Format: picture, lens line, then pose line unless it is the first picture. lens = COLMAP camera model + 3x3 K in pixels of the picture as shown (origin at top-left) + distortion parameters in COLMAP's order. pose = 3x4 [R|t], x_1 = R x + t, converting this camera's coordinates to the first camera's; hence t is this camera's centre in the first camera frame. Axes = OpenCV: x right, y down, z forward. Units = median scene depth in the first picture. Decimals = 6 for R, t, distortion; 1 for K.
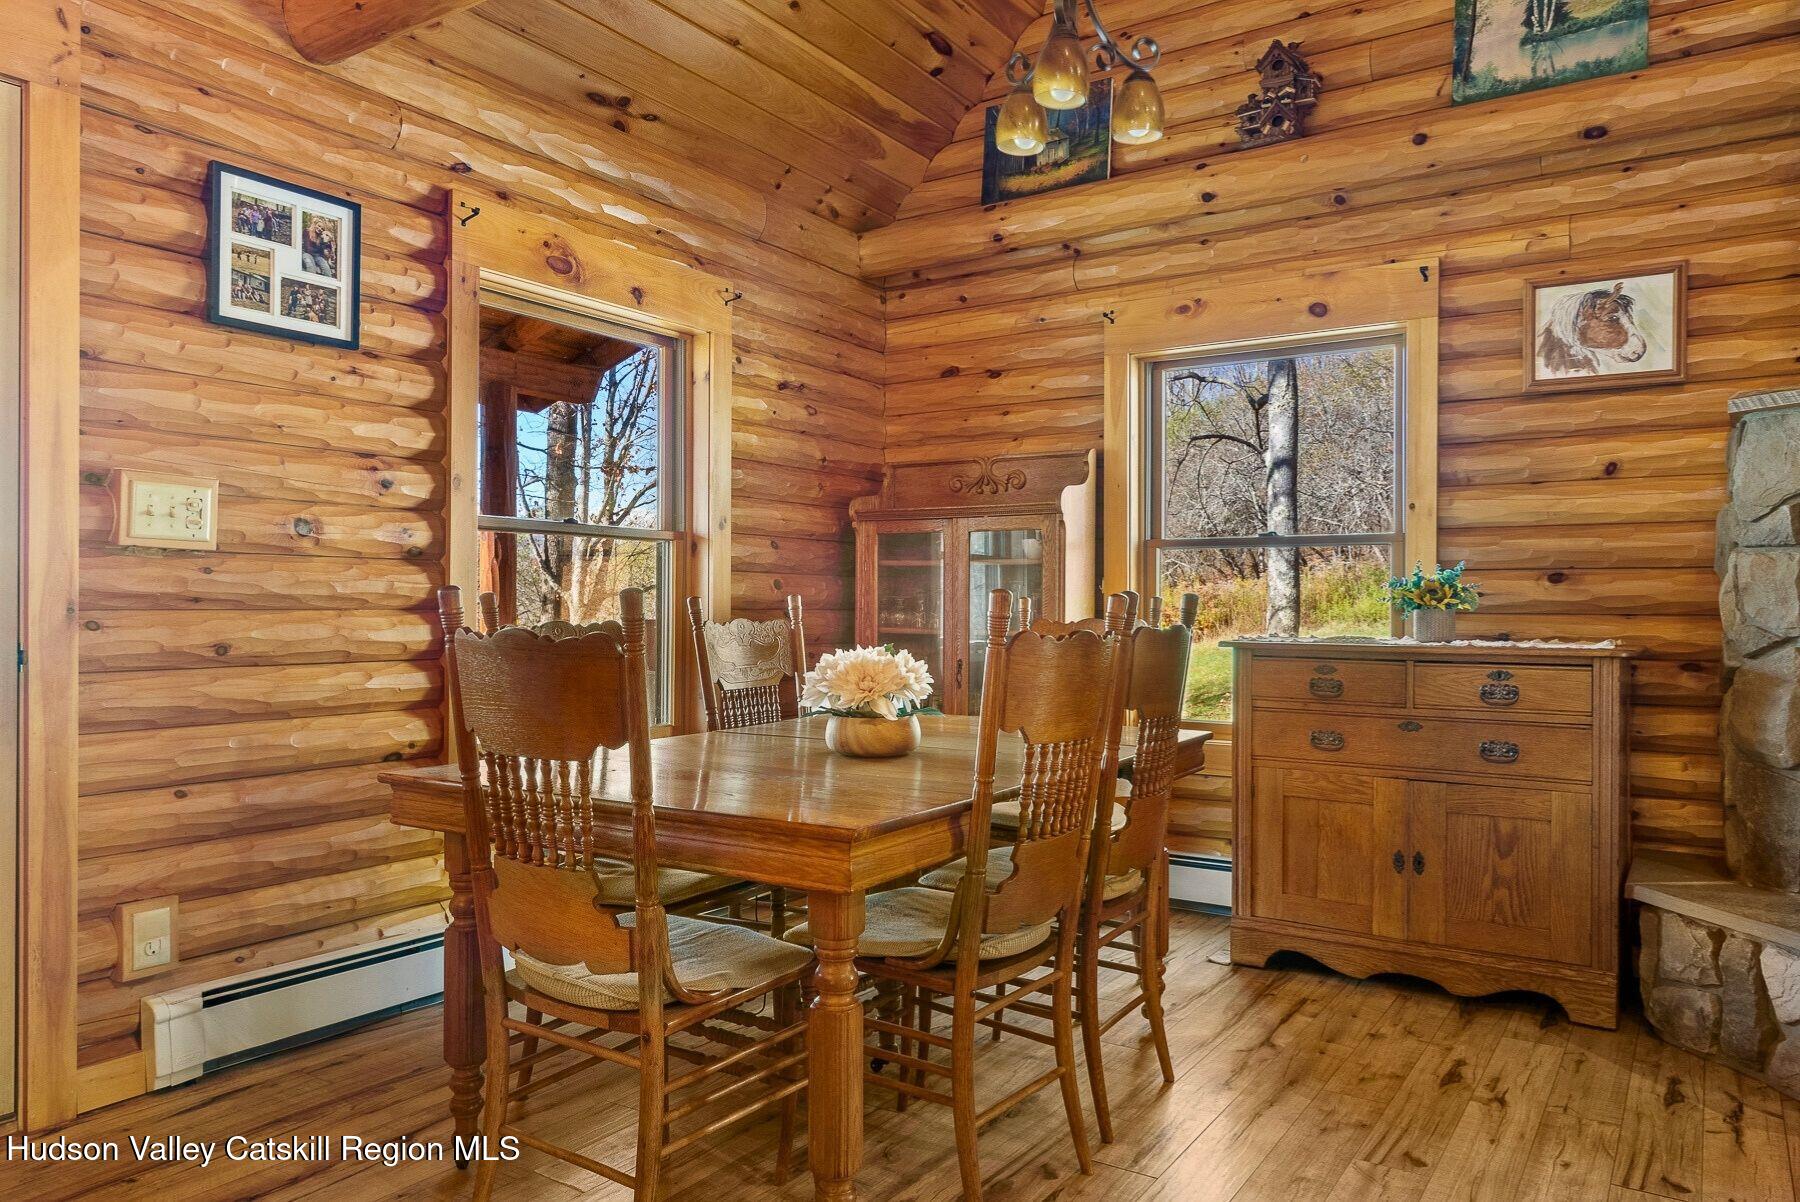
lens RADIAL K [[1236.8, 0, 886.9], [0, 1236.8, 611.1], [0, 0, 1]] dist [-0.002041, 0.000398]
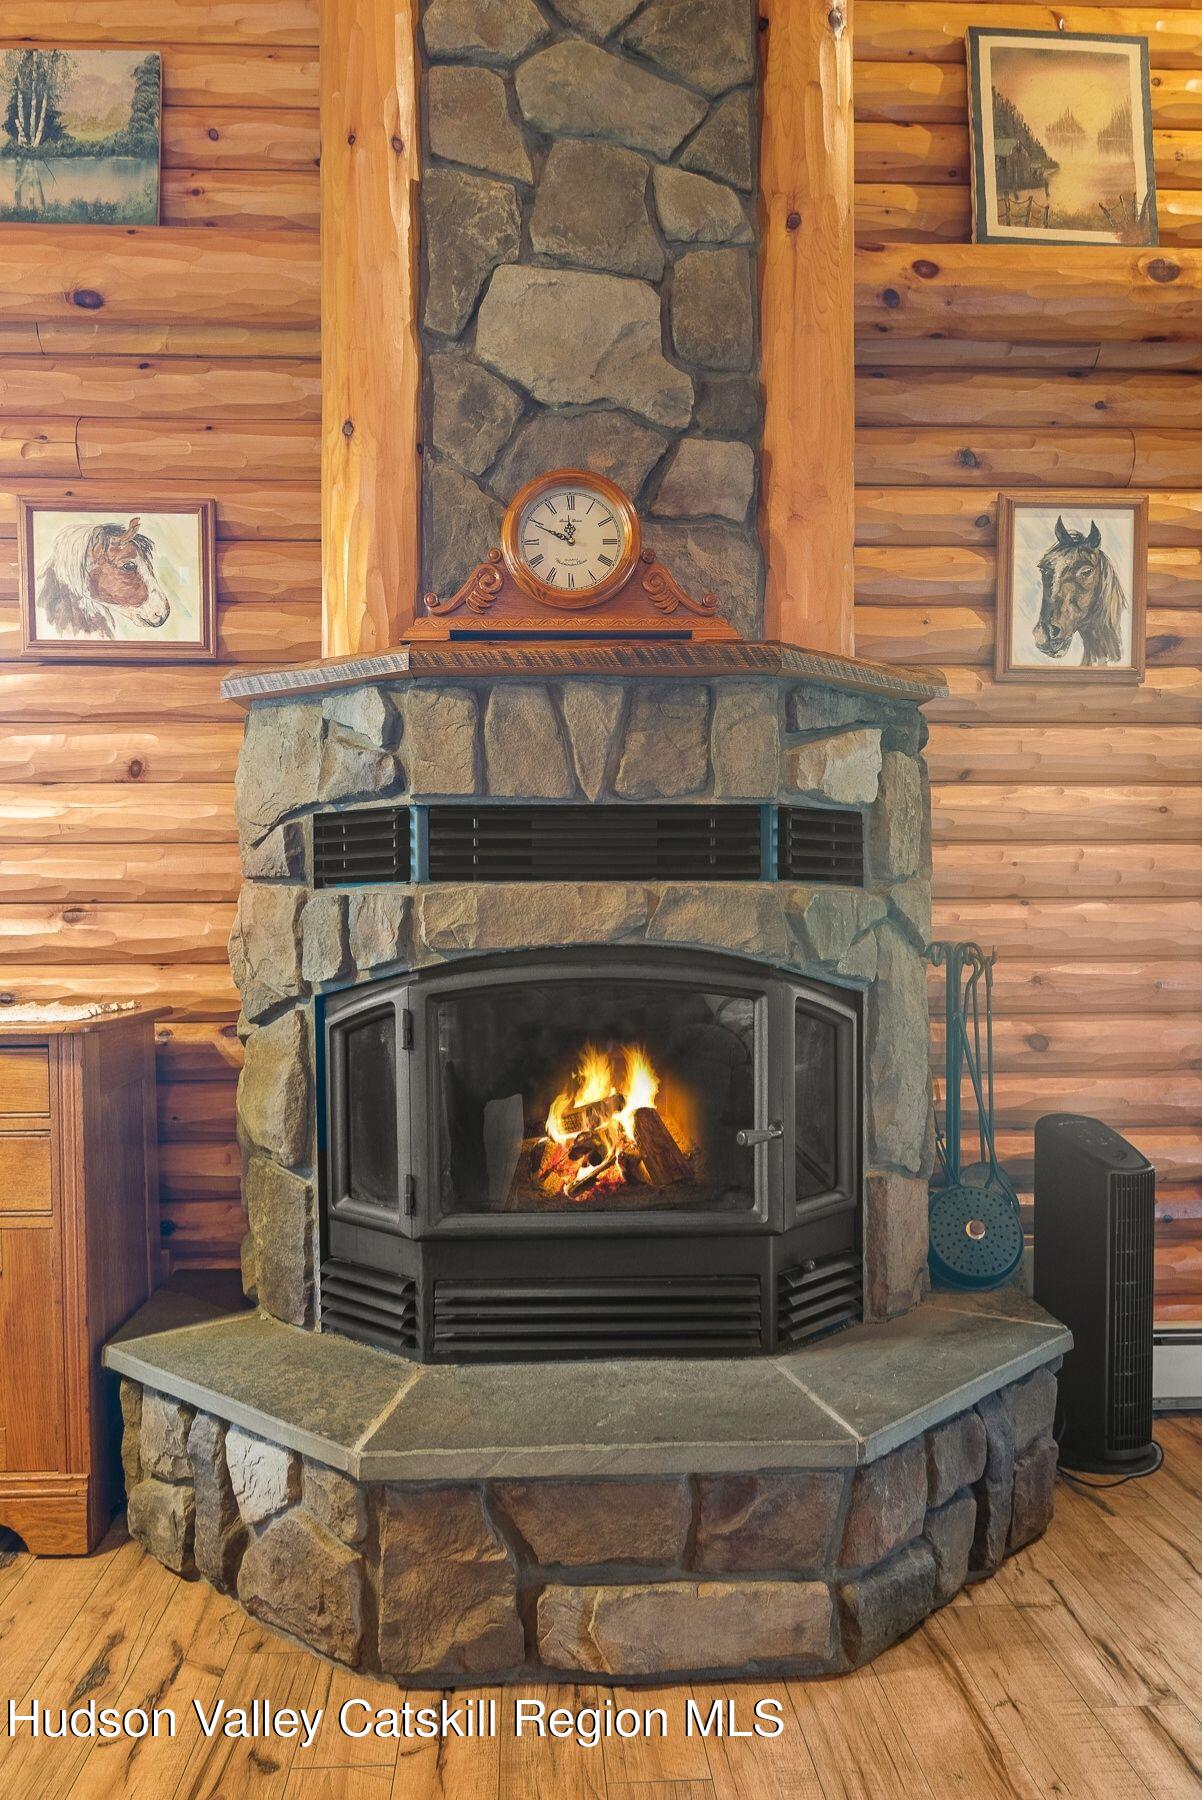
lens RADIAL K [[1369.3, 0, 600.4], [0, 1369.3, 968.4], [0, 0, 1]] dist [0.003061, -0.002383]
pose [[0.800638, -0.031819, 0.598303, 0.315884], [0.013211, 0.999284, 0.035466, -0.020688], [-0.599002, -0.020491, 0.800485, 0.168850]]
